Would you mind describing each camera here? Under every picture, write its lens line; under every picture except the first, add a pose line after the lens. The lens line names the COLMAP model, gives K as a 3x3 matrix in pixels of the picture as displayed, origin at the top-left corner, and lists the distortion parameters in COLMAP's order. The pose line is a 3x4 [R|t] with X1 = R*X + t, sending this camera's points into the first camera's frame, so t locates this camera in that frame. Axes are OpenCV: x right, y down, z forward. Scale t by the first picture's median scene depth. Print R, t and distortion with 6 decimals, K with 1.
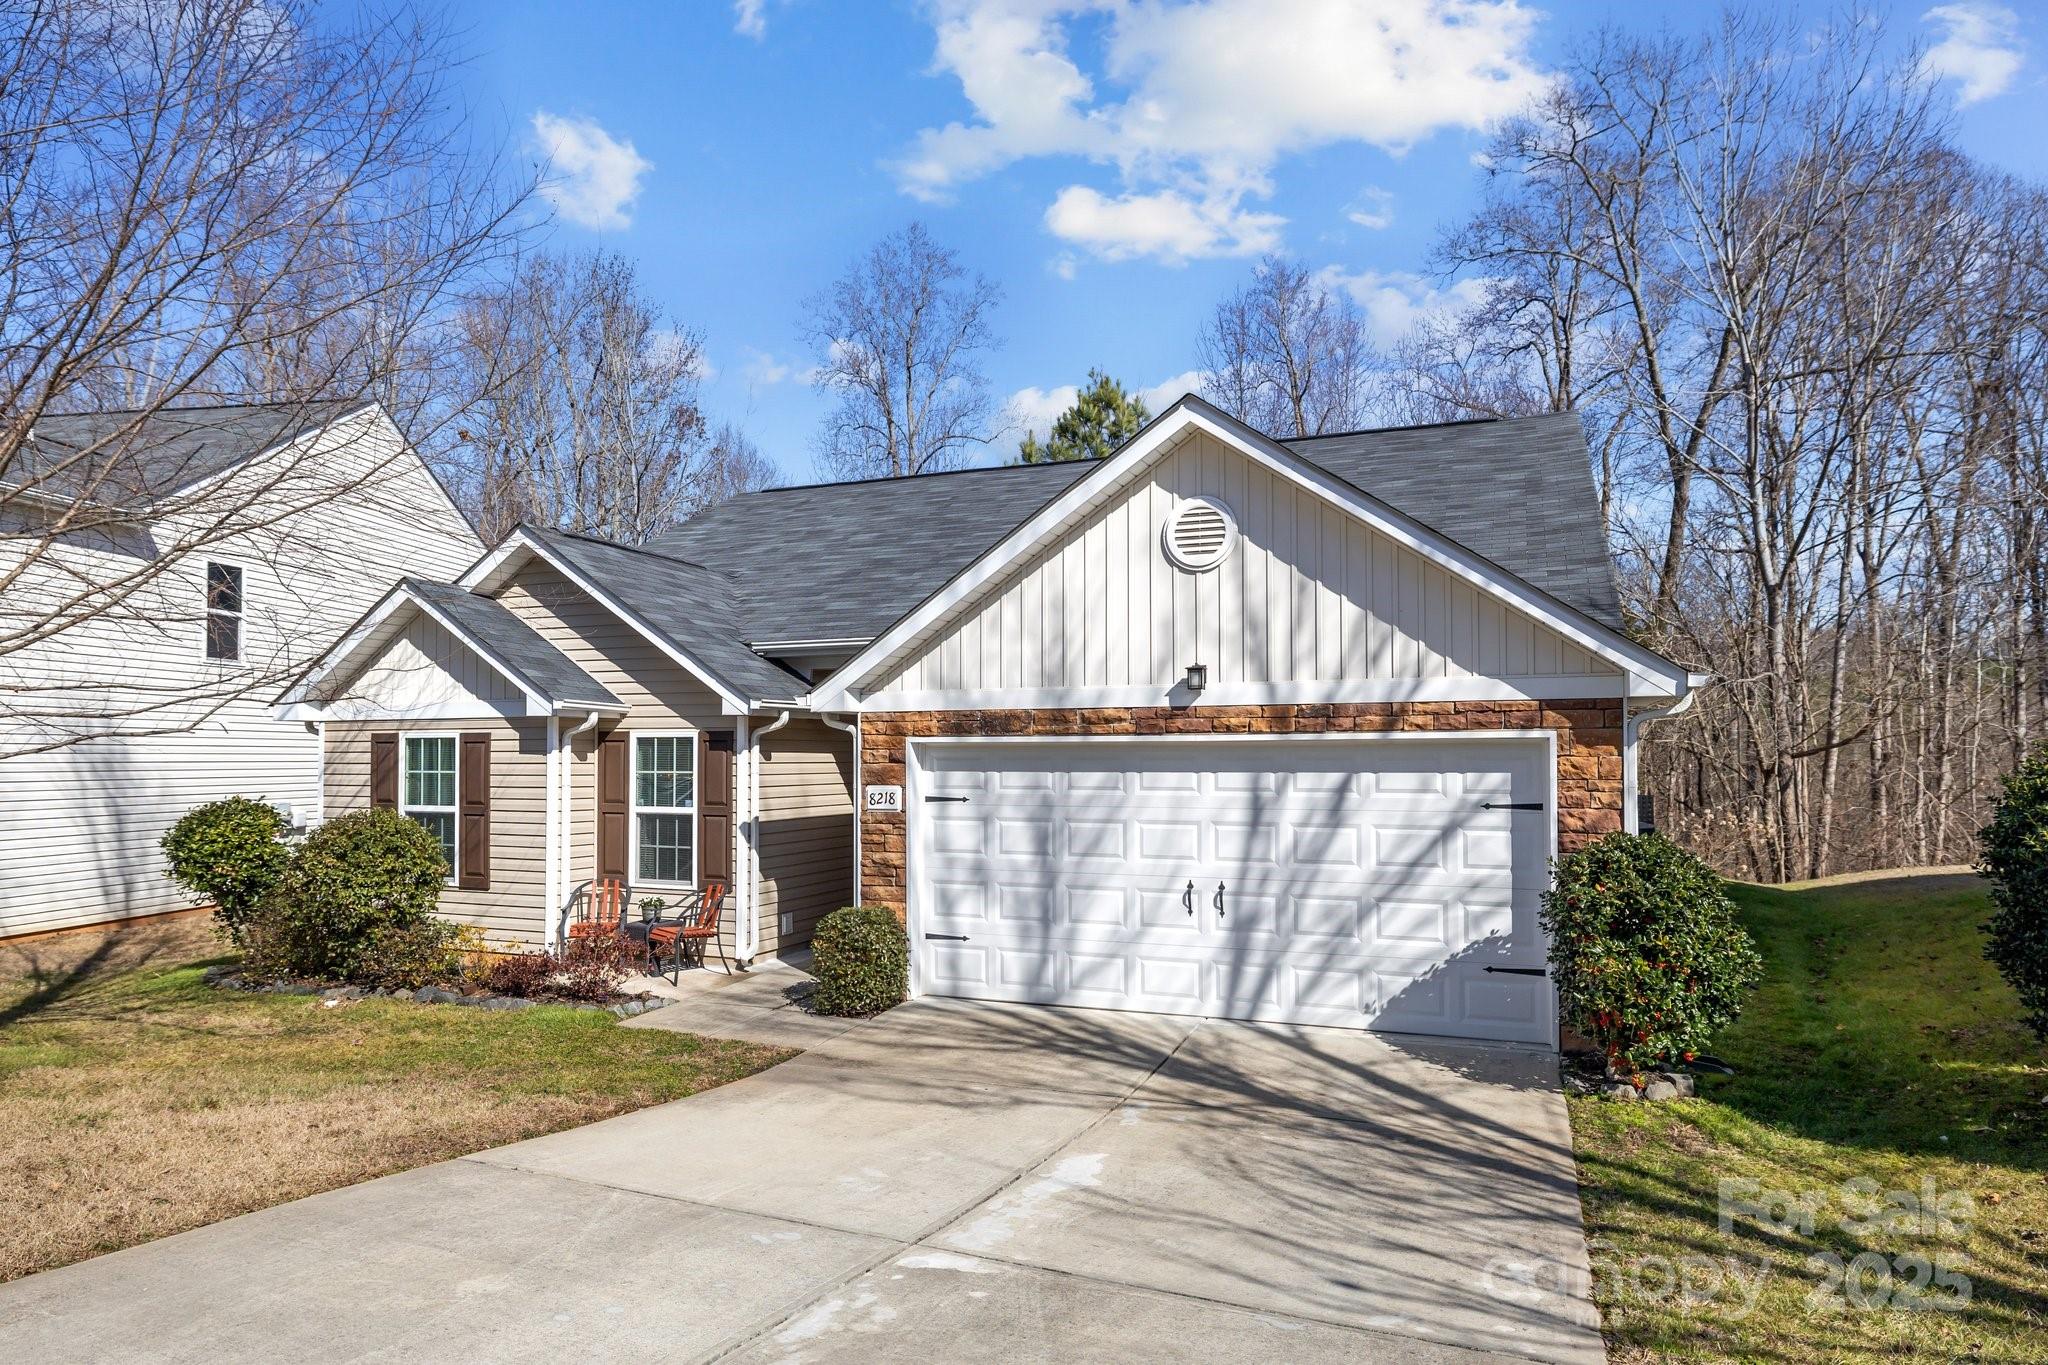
lens RADIAL K [[1176.7, 0, 987.7], [0, 1176.7, 738.5], [0, 0, 1]] dist [-0.001007, 0.000270]
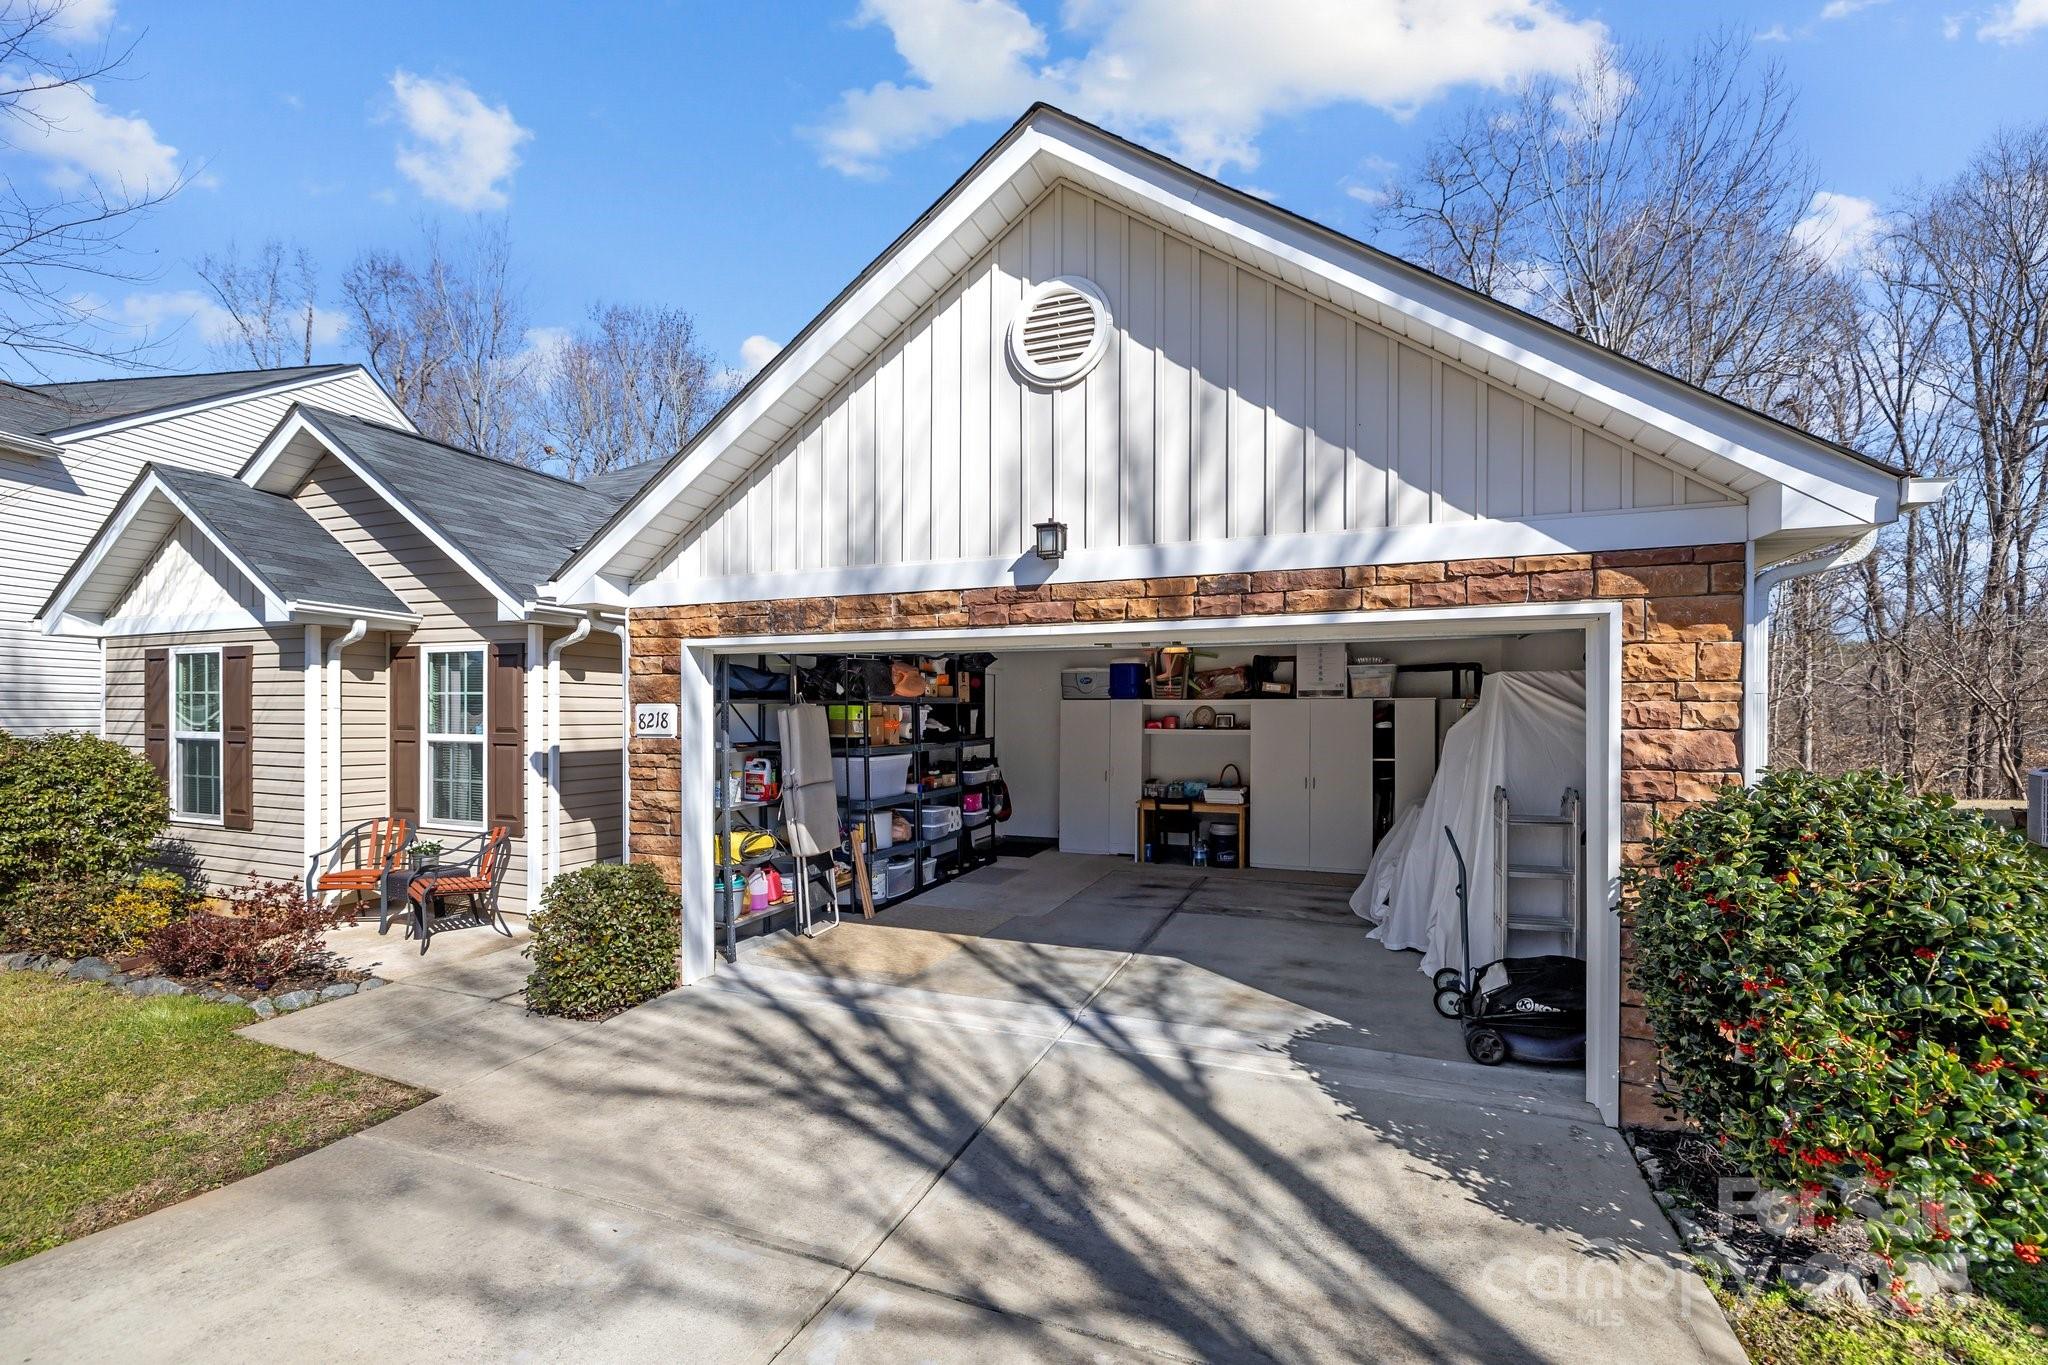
lens RADIAL K [[855.1, 0, 978.8], [0, 855.1, 719.2], [0, 0, 1]] dist [0.001847, -0.000516]
pose [[0.999964, 0.005310, -0.006611, 0.128507], [-0.005163, 0.999745, 0.022002, 0.038027], [0.006726, -0.021967, 0.999736, 0.461184]]
